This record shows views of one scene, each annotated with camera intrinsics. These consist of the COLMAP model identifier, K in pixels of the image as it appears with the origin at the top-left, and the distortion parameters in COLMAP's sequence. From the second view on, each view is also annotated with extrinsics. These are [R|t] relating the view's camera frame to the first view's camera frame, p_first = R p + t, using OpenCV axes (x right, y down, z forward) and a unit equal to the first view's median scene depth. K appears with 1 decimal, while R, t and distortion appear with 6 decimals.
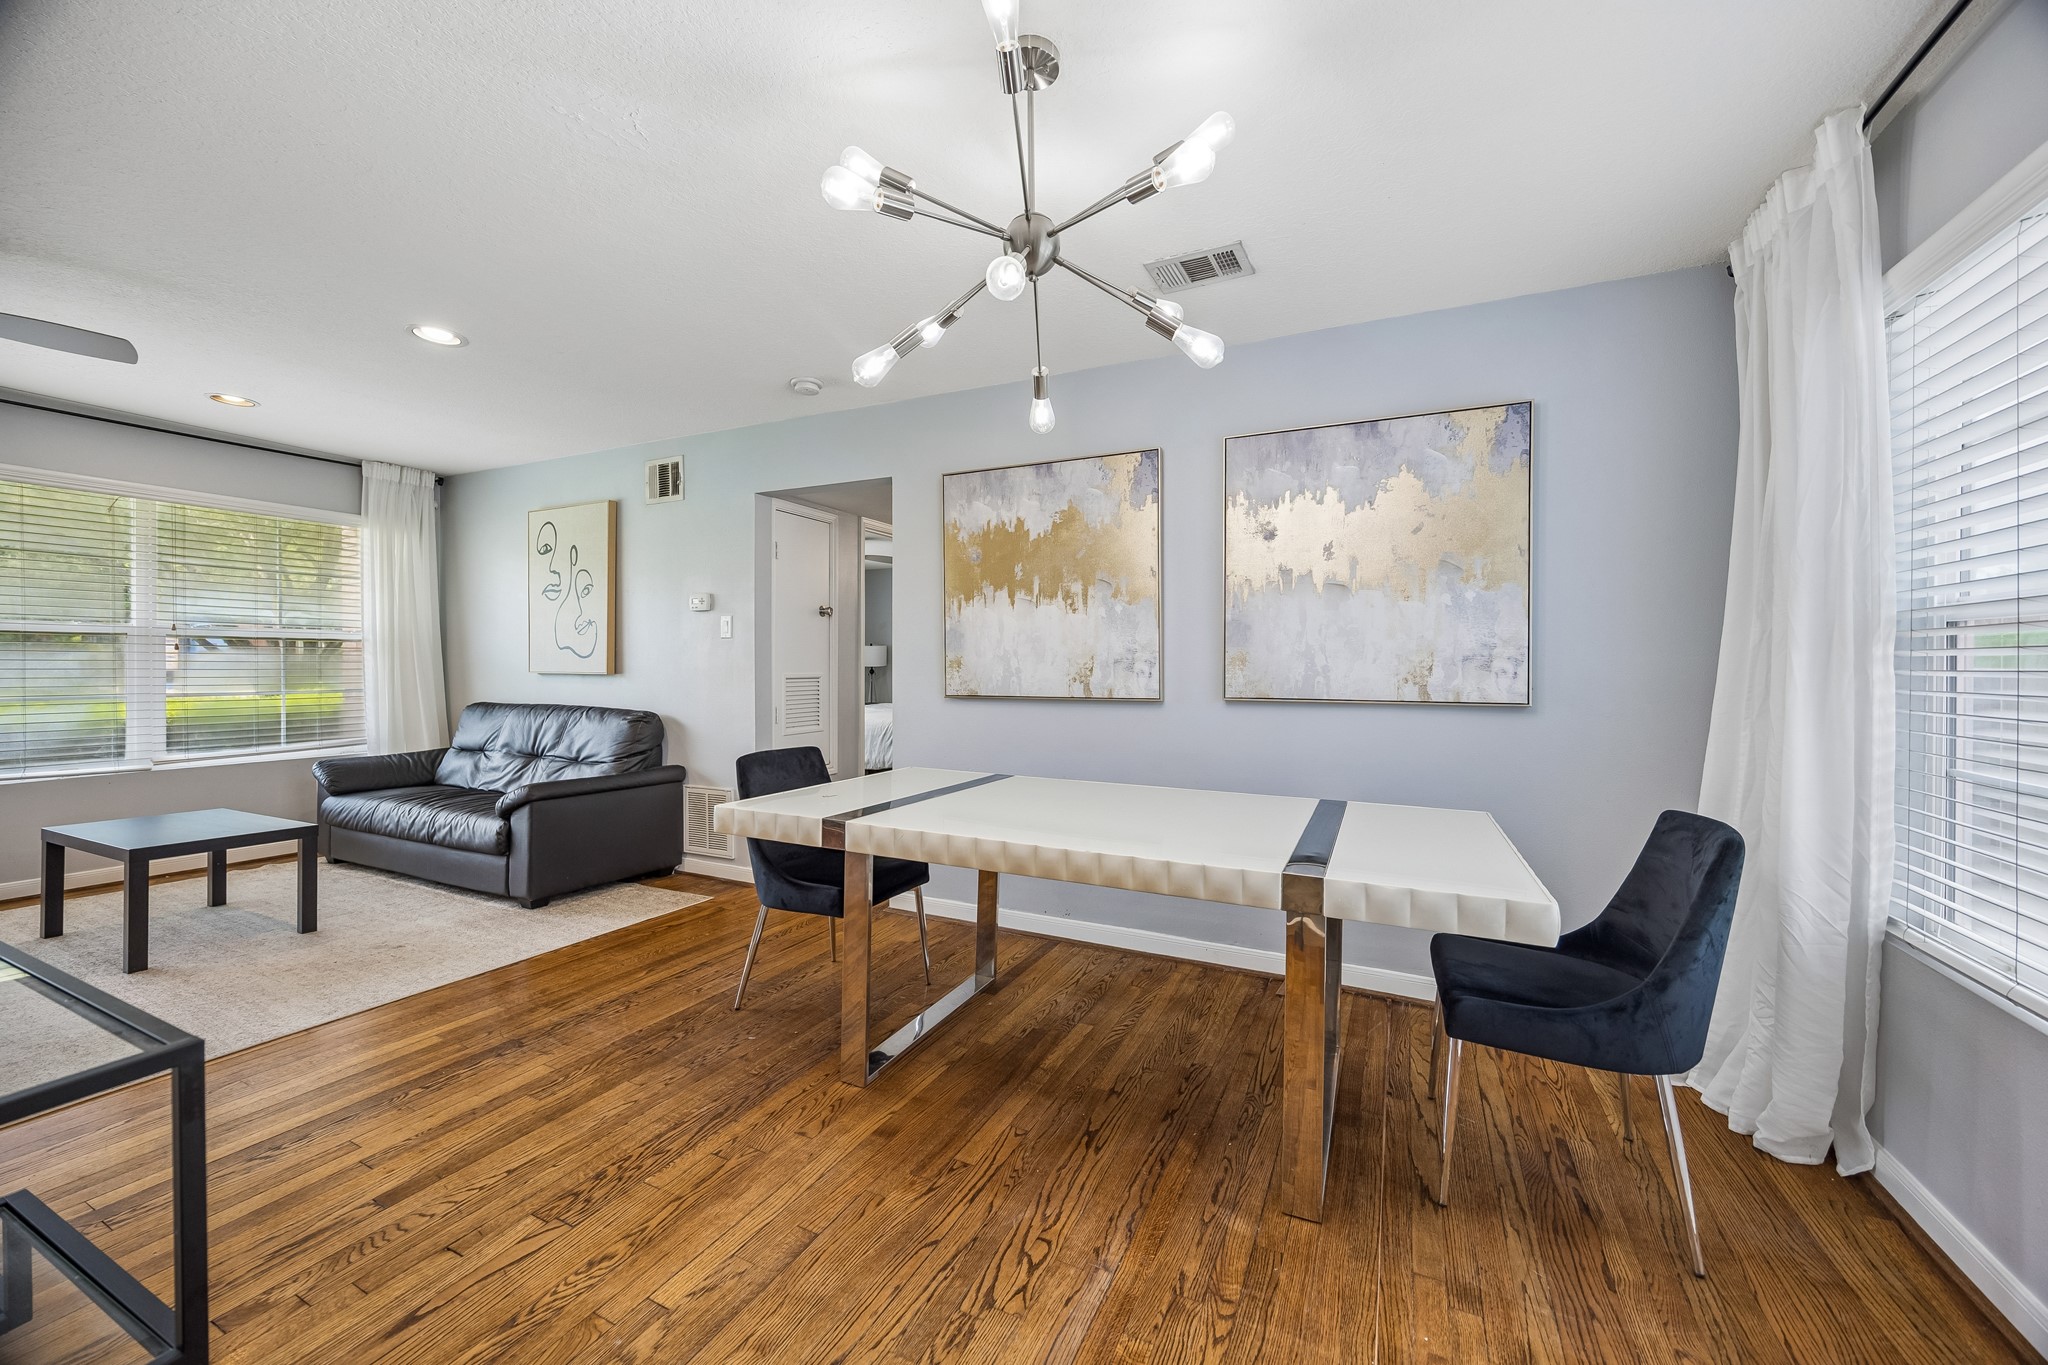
lens RADIAL K [[778.2, 0, 1017.0], [0, 778.2, 670.4], [0, 0, 1]] dist [-0.004158, -0.000311]
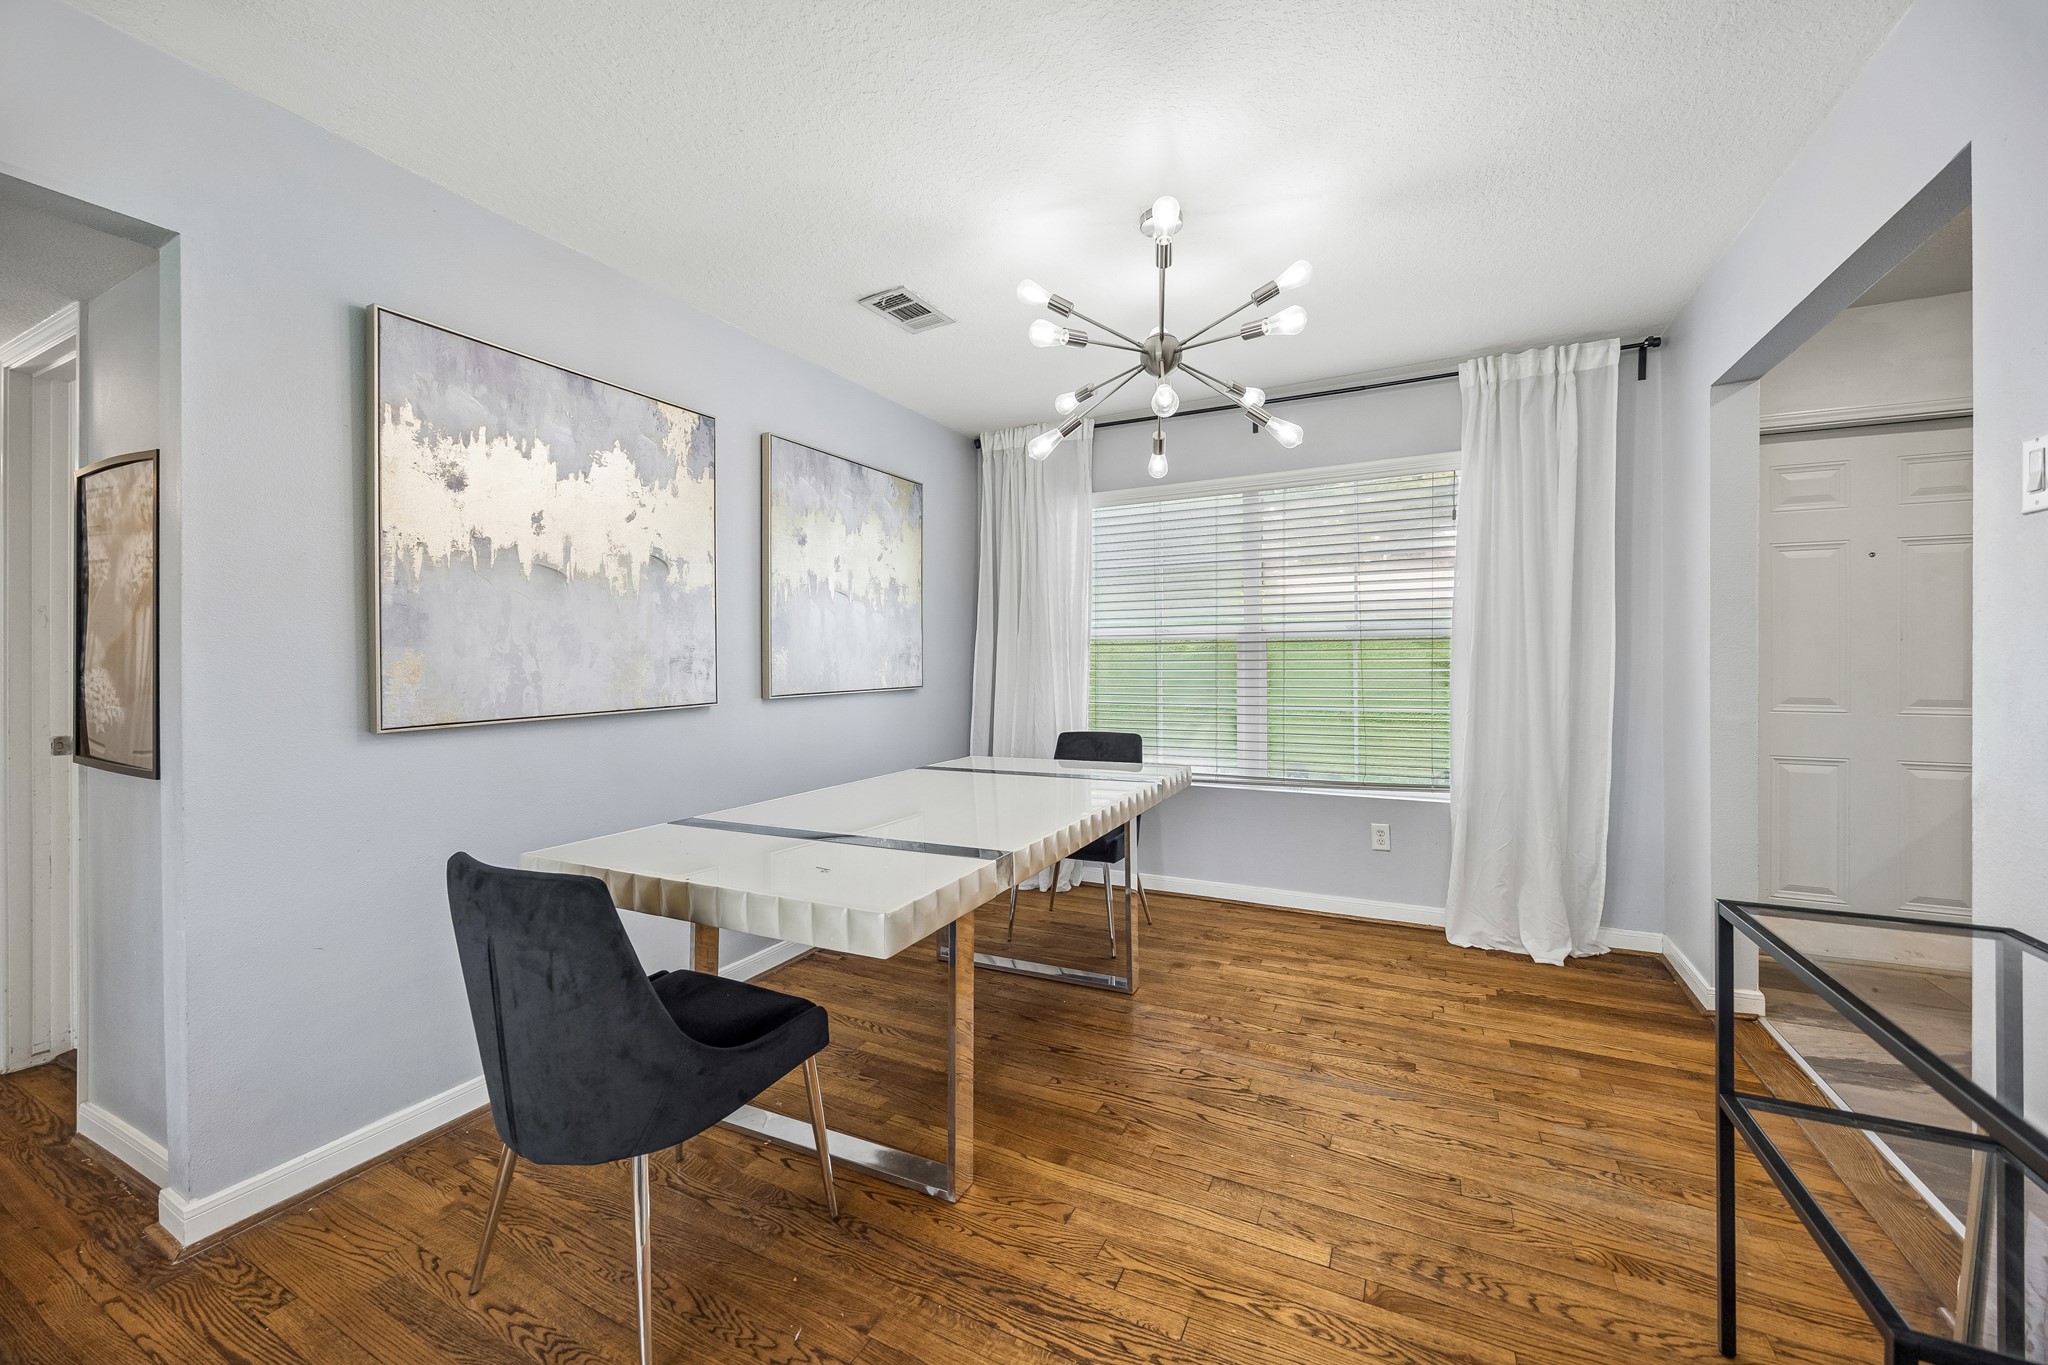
lens RADIAL K [[778.2, 0, 1039.4], [0, 778.2, 663.4], [0, 0, 1]] dist [-0.004158, -0.000311]
pose [[0.000374, -0.016204, 0.999869, -0.747062], [0.005559, 0.999853, 0.016201, -0.021645], [-0.999984, 0.005552, 0.000464, 0.679387]]
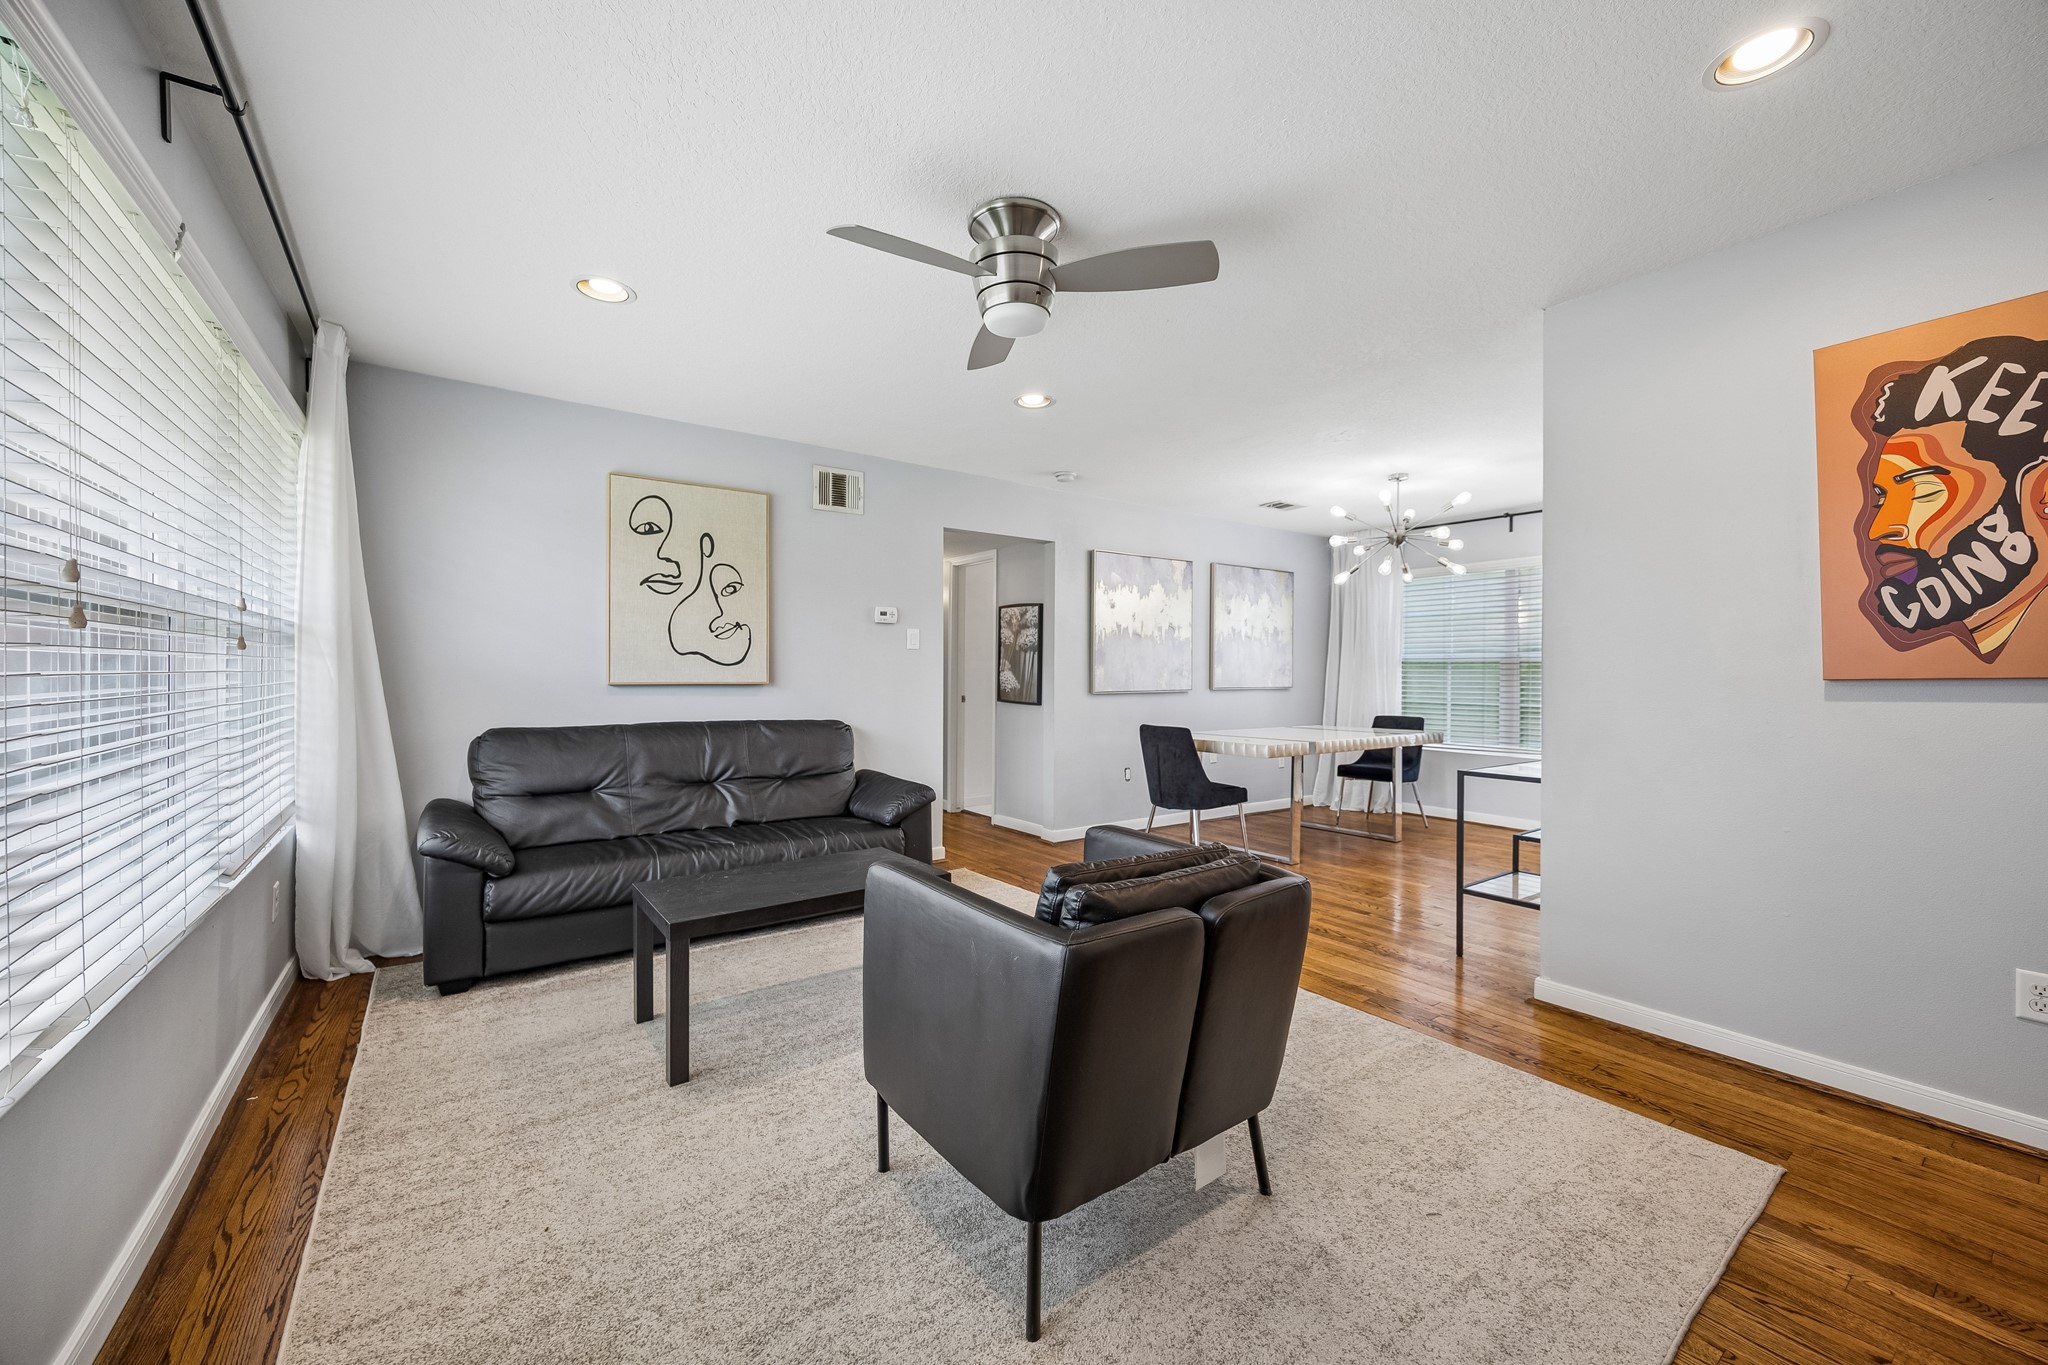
lens RADIAL K [[808.6, 0, 1022.6], [0, 808.6, 679.6], [0, 0, 1]] dist [-0.003025, -0.000035]
pose [[0.479575, -0.010795, 0.877434, -1.923091], [0.002845, 0.999938, 0.010747, -0.013031], [-0.877496, -0.002658, 0.479576, 0.430924]]
